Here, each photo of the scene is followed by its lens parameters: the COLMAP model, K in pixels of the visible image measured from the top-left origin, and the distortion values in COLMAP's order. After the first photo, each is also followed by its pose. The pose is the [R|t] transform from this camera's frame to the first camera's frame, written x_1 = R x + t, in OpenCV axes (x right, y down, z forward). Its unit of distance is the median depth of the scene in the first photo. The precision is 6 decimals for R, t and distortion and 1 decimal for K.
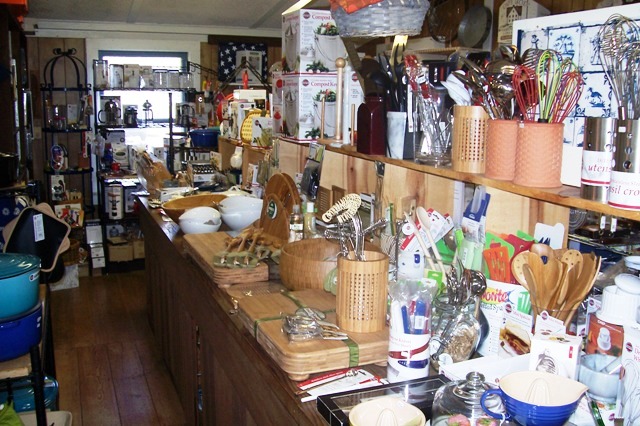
lens RADIAL K [[653.9, 0, 320.0], [0, 653.9, 213.0], [0, 0, 1]] dist [-0.200116, 0.244095]
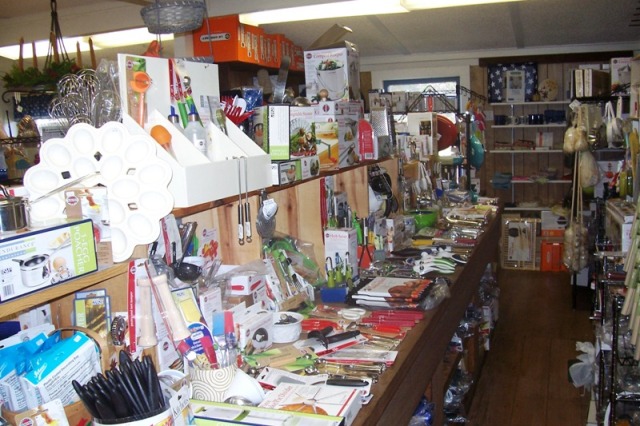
lens RADIAL K [[653.9, 0, 320.0], [0, 653.9, 213.0], [0, 0, 1]] dist [-0.200116, 0.244095]
pose [[0.741761, 0.043223, -0.669270, 0.380647], [-0.060771, 0.998148, -0.002891, -0.004782], [0.667905, 0.042817, 0.743014, 0.056508]]
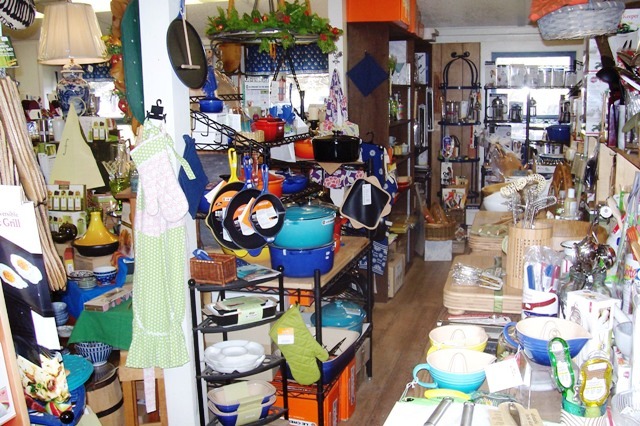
lens RADIAL K [[653.9, 0, 320.0], [0, 653.9, 213.0], [0, 0, 1]] dist [-0.200116, 0.244095]
pose [[0.767345, 0.087943, -0.635175, 0.159662], [-0.086278, 0.995703, 0.033629, 0.011541], [0.635403, 0.028996, 0.771636, -0.044812]]
